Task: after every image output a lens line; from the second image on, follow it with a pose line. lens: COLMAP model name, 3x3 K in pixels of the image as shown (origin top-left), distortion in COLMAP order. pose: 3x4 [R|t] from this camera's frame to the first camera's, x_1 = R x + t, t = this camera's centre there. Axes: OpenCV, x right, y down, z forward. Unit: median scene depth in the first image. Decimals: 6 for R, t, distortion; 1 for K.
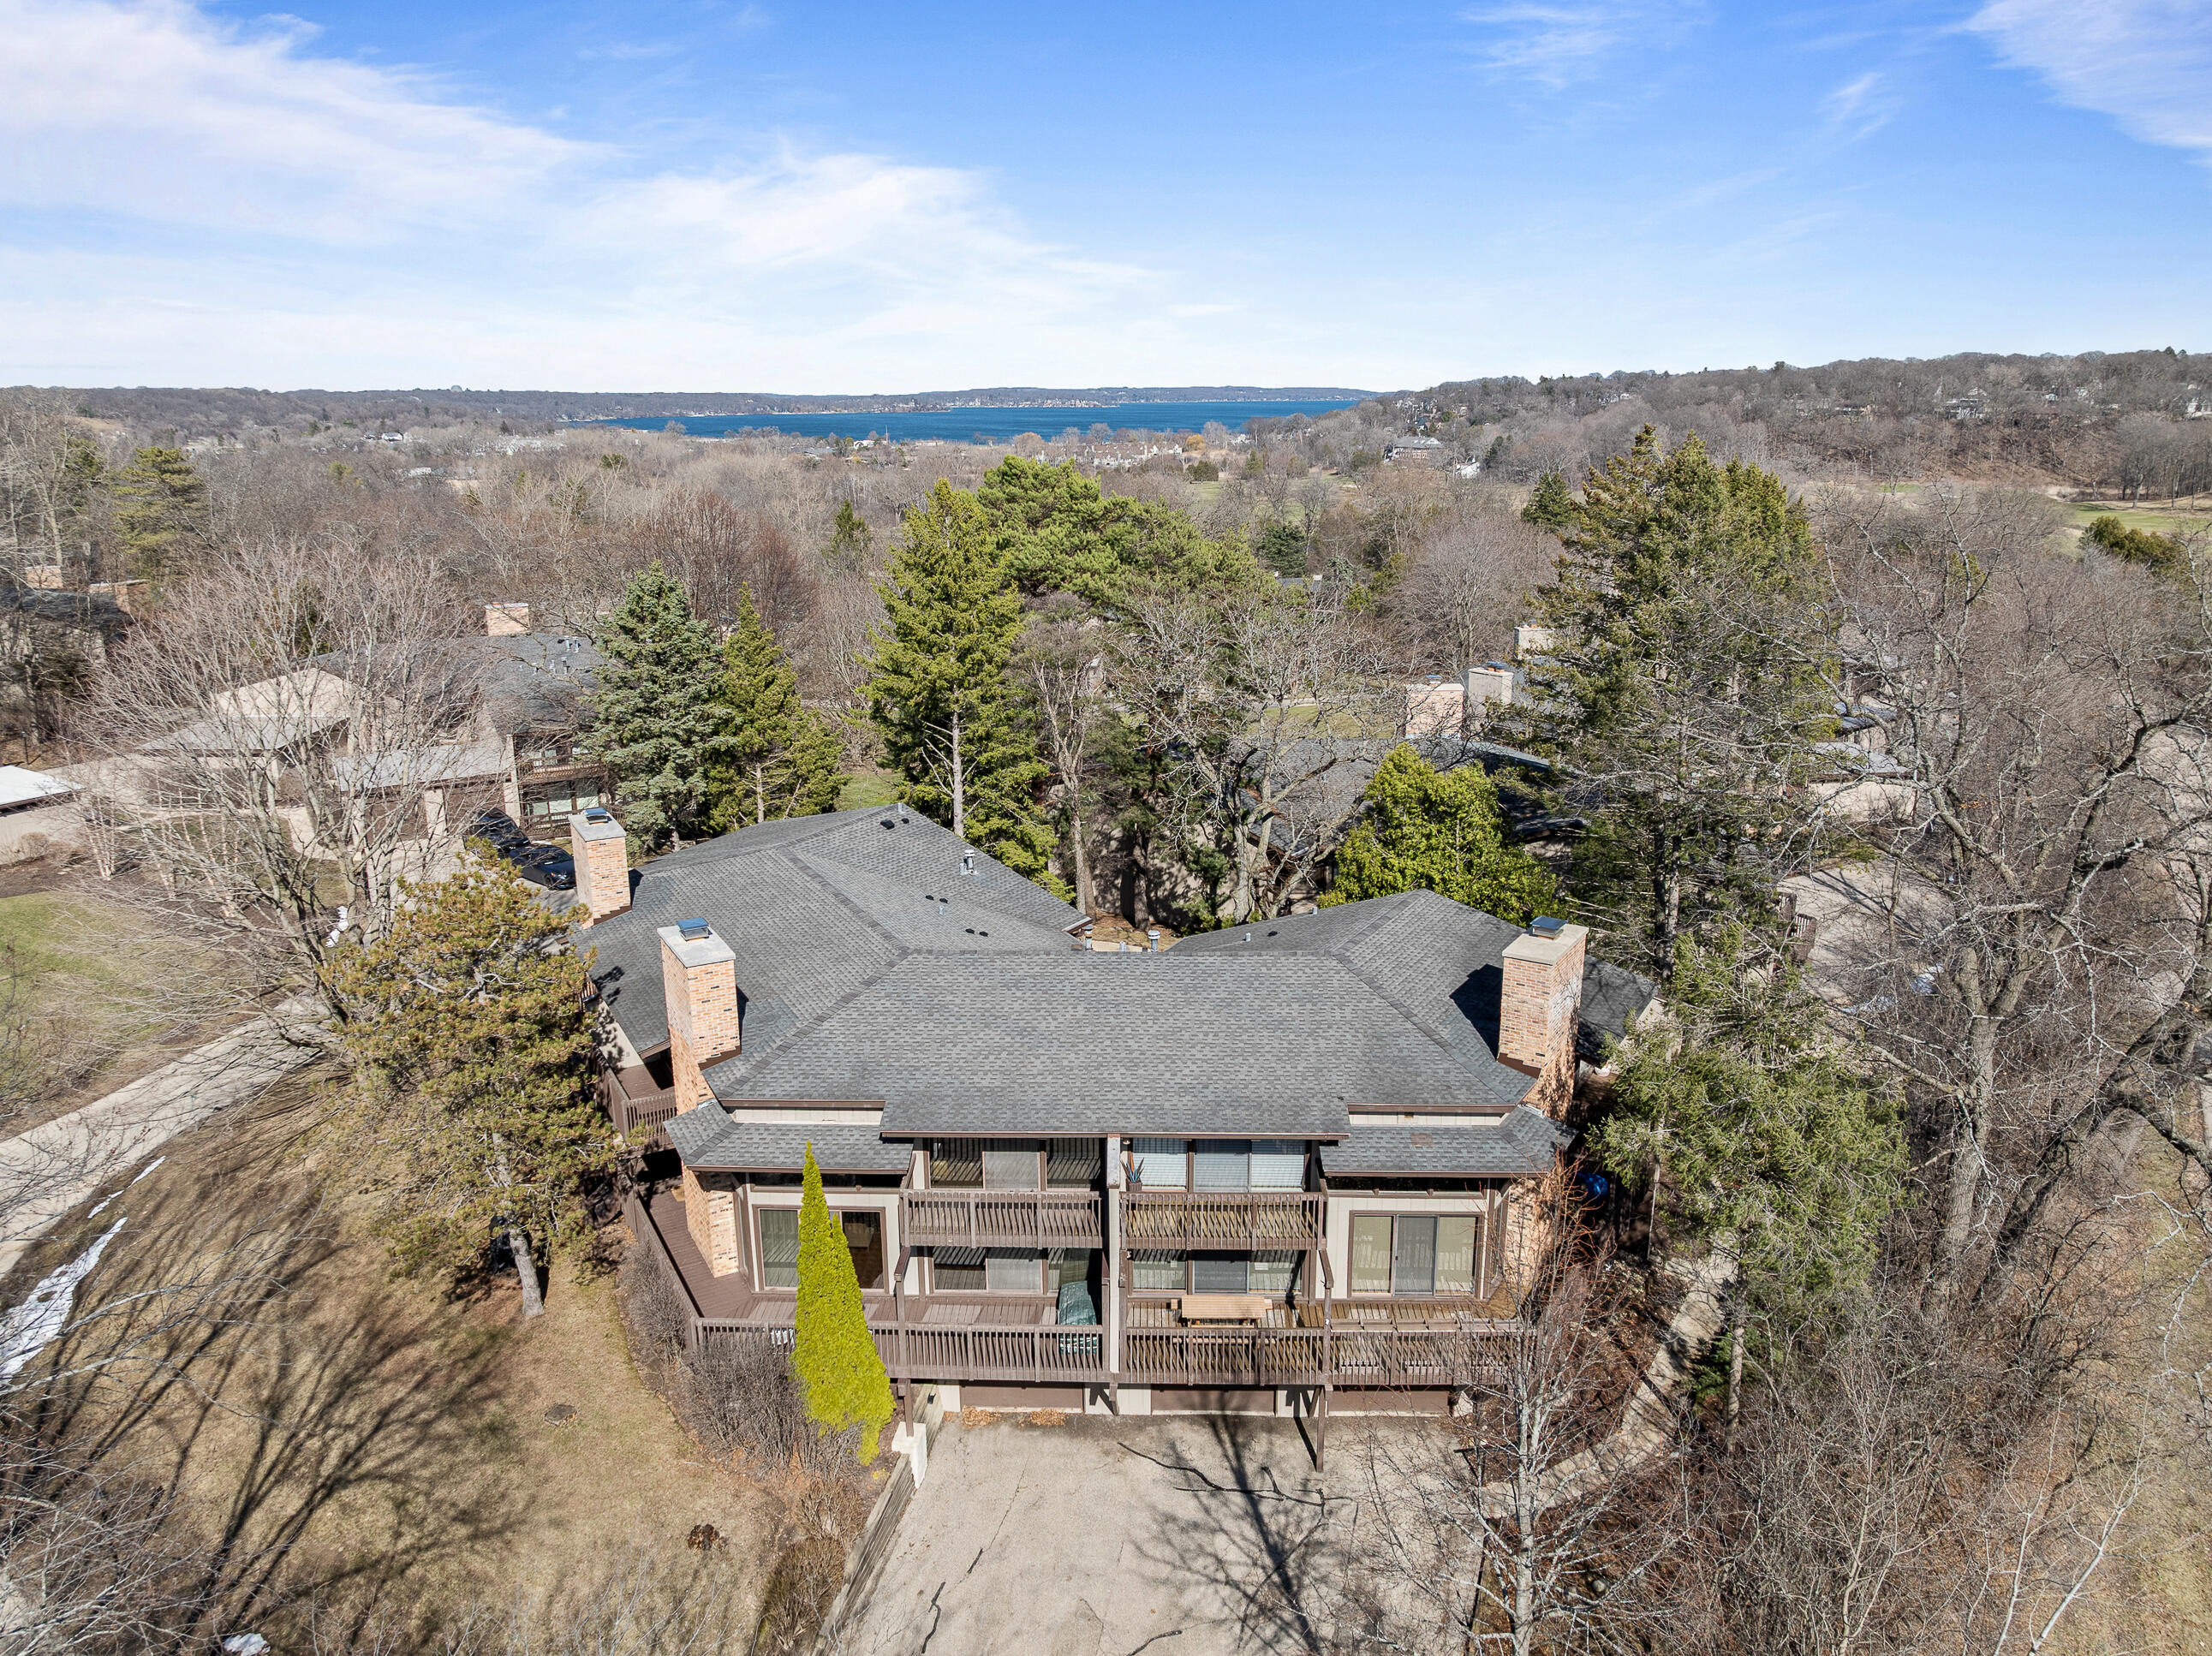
lens RADIAL K [[1544.5, 0, 1106.7], [0, 1544.5, 813.4], [0, 0, 1]] dist [-0.046888, 0.021867]
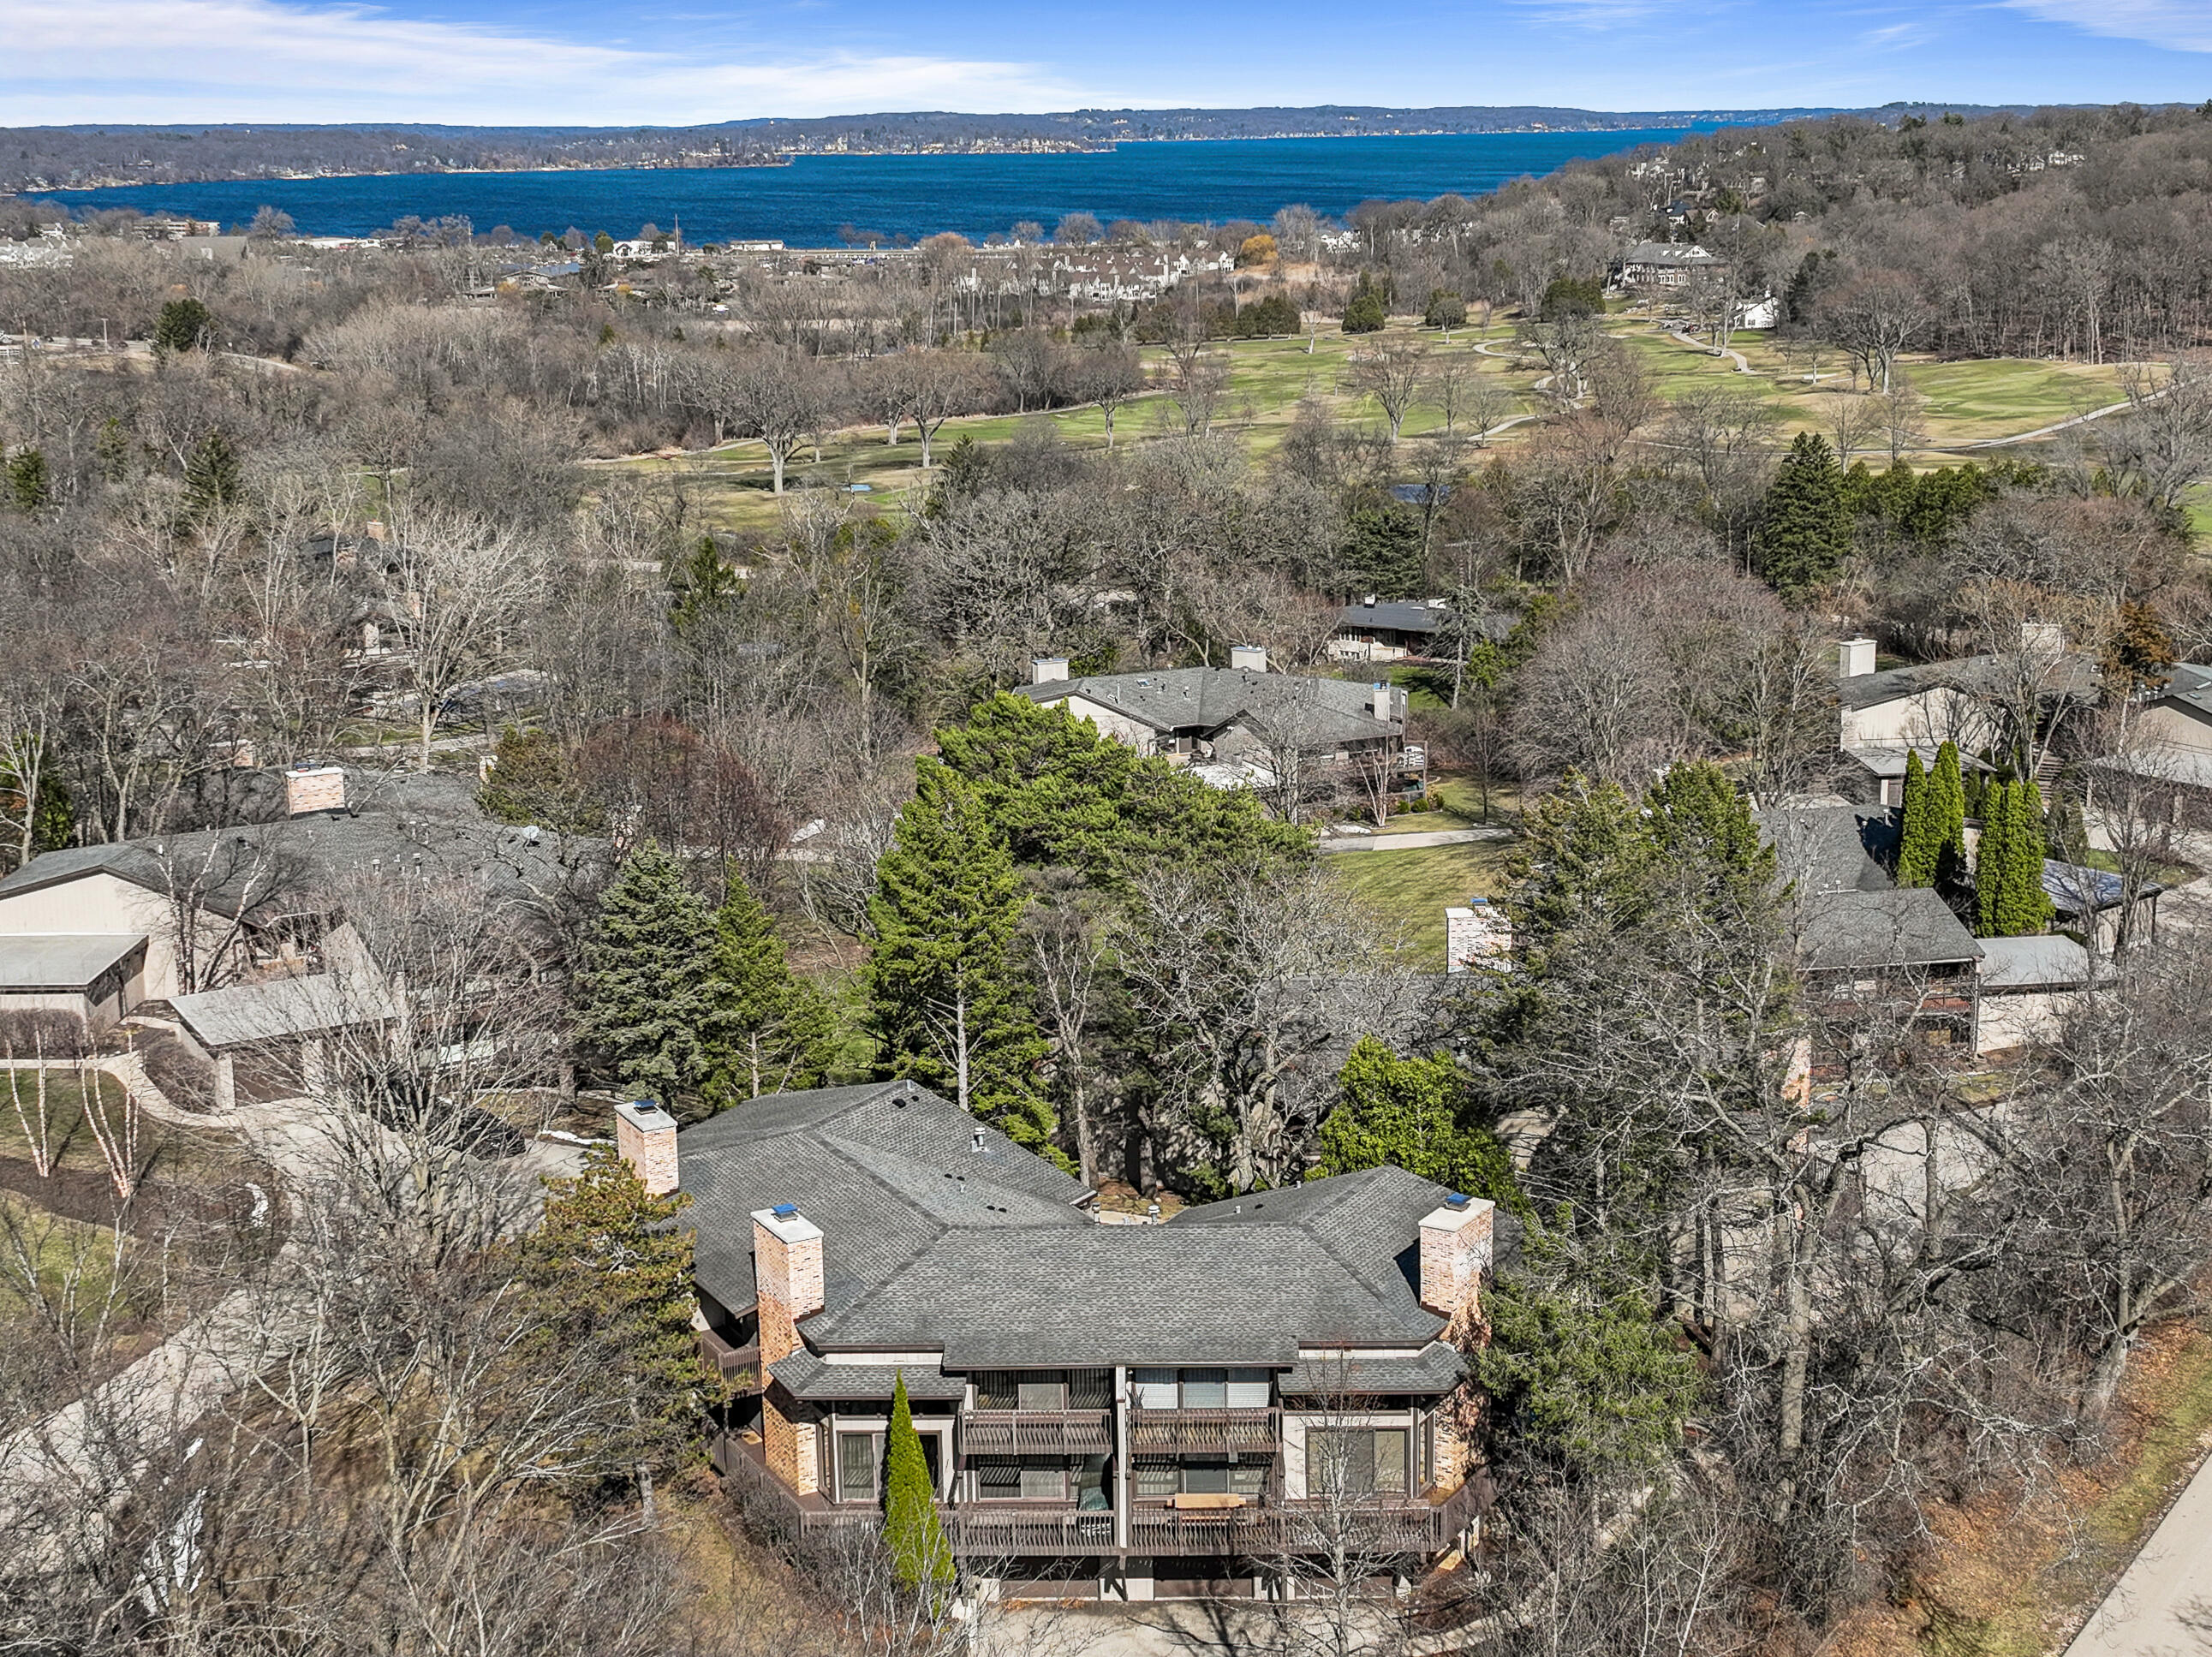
lens RADIAL K [[3003.5, 0, 1123.9], [0, 3003.5, 794.0], [0, 0, 1]] dist [-0.007164, 0.031121]
pose [[0.999885, -0.012787, 0.008130, -0.006869], [0.013160, 0.998781, -0.047584, -0.149380], [-0.007511, 0.047685, 0.998834, -1.504351]]
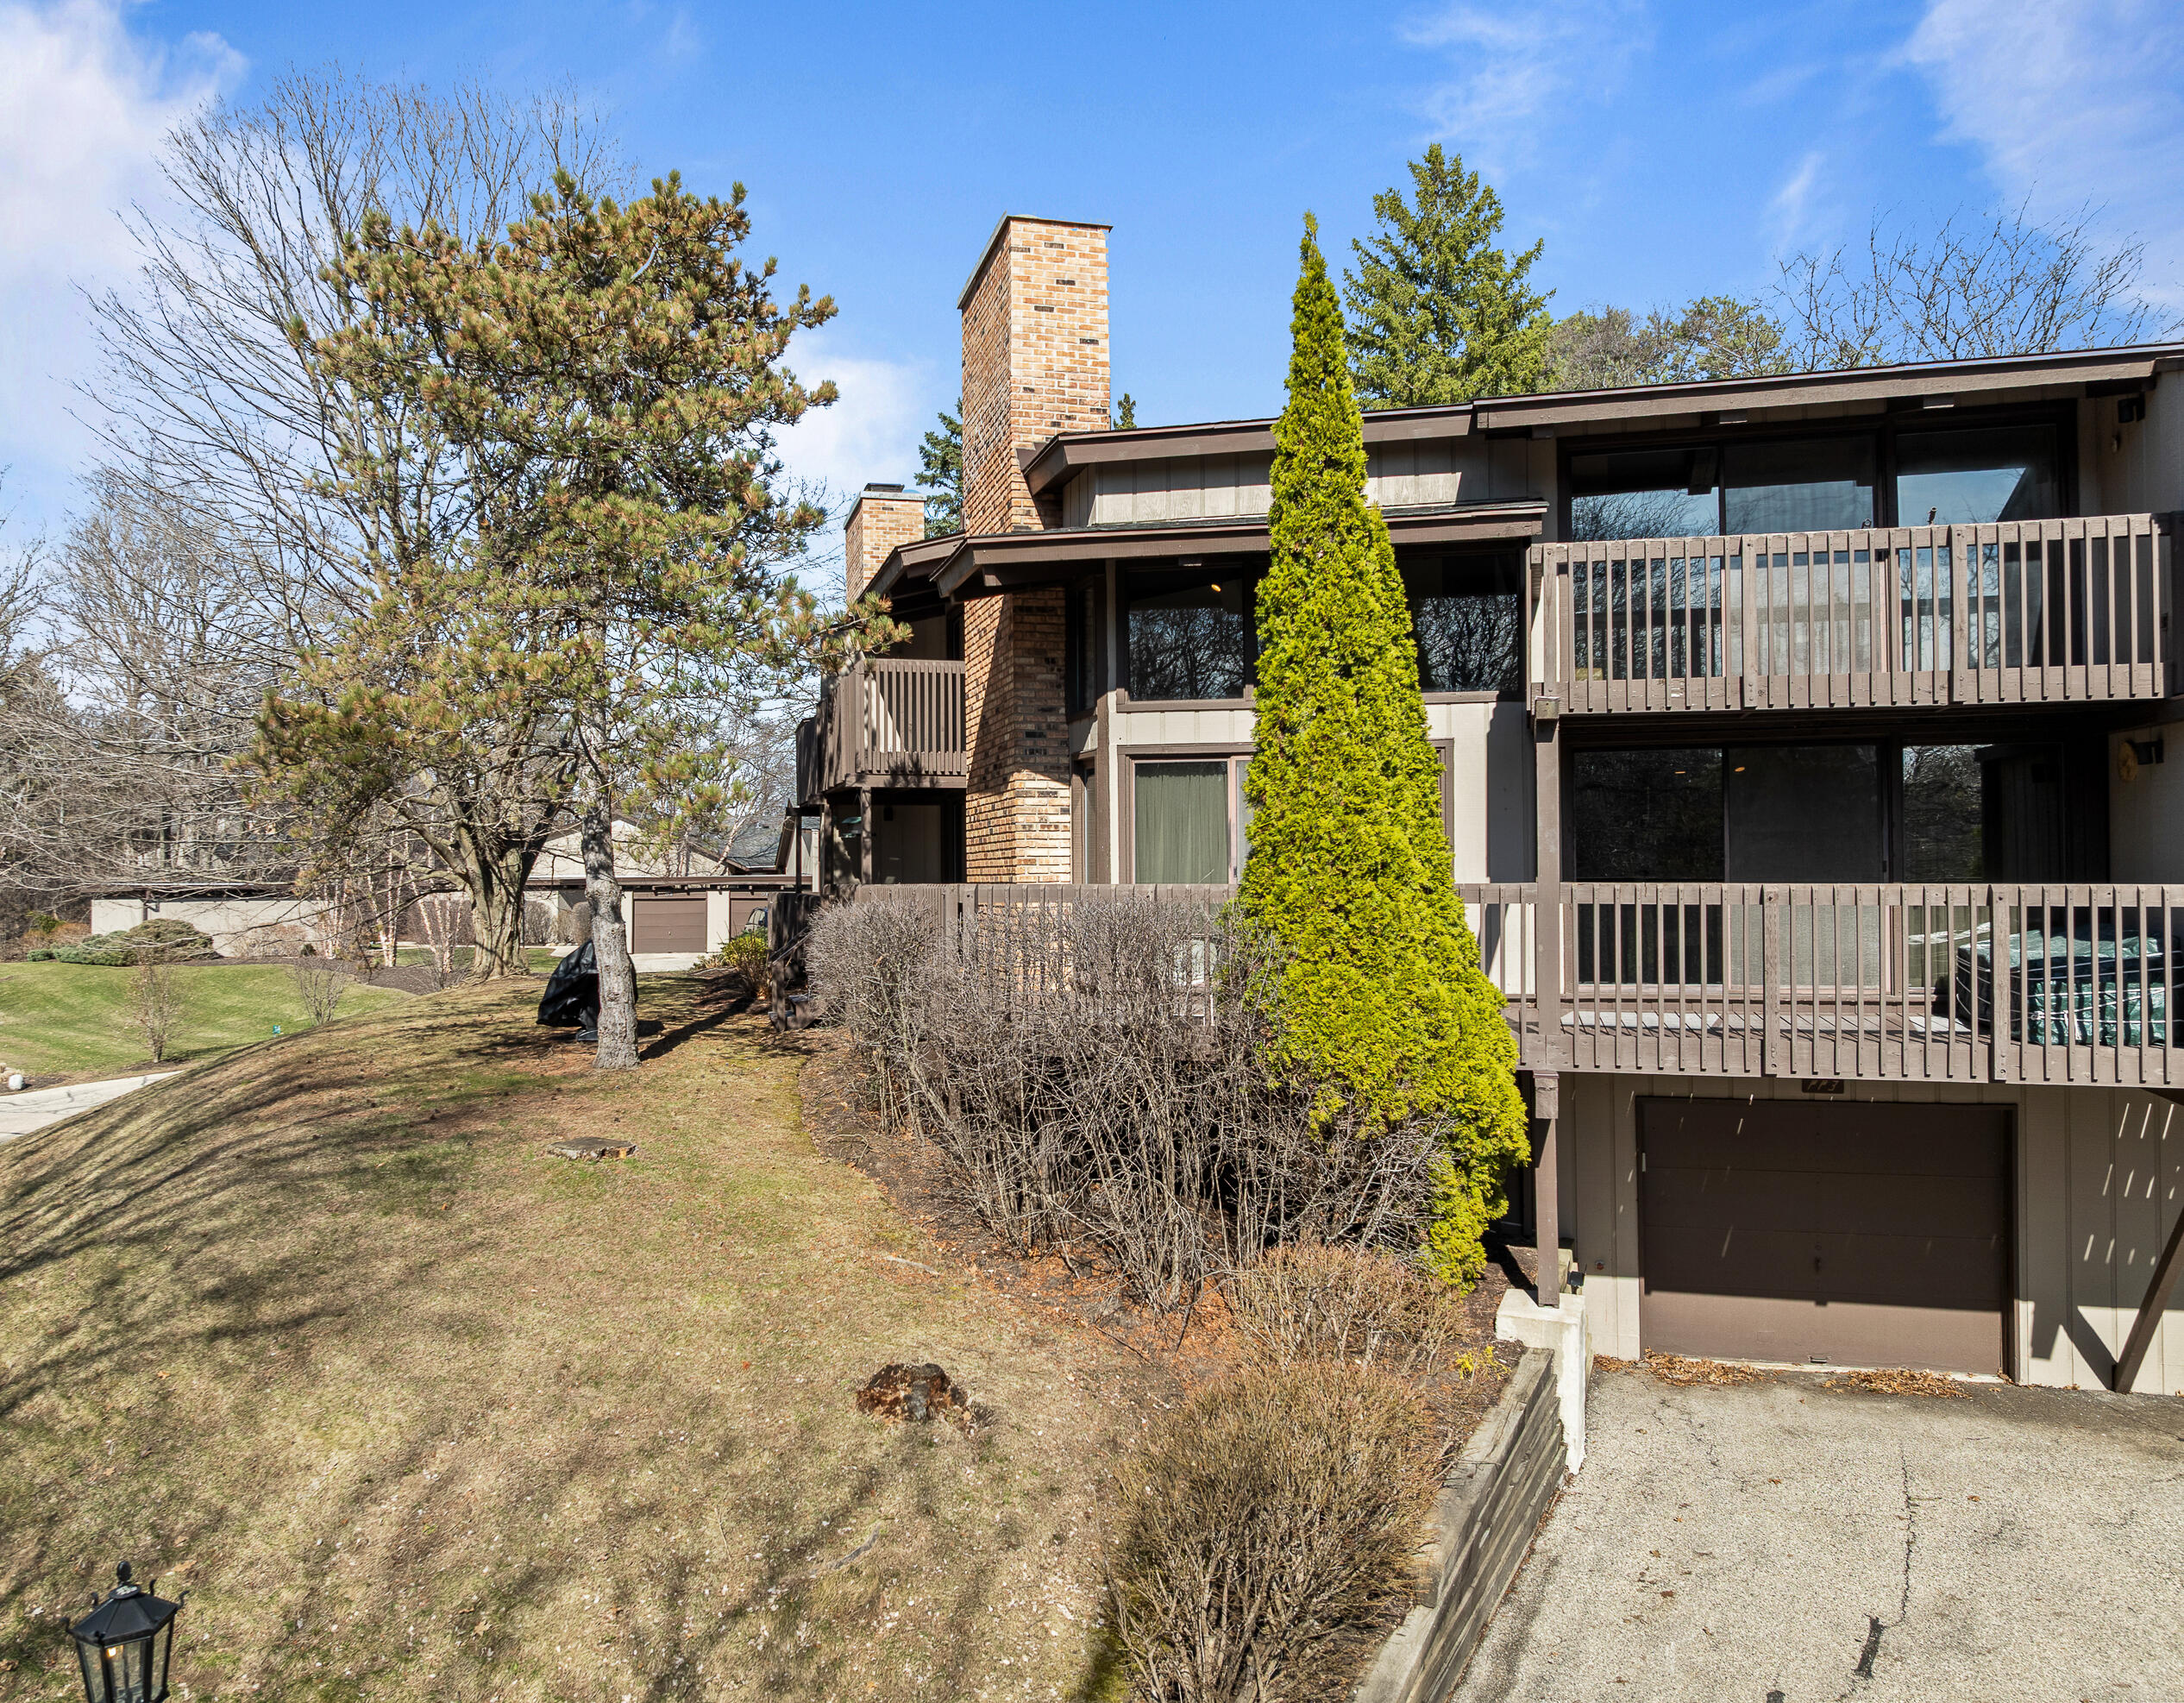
lens RADIAL K [[1562.0, 0, 1085.4], [0, 1562.0, 832.9], [0, 0, 1]] dist [-0.027901, 0.003536]
pose [[0.974138, 0.004757, -0.225906, -0.145426], [-0.069603, 0.957480, -0.279977, 0.395932], [0.214968, 0.288460, 0.933049, 0.612986]]
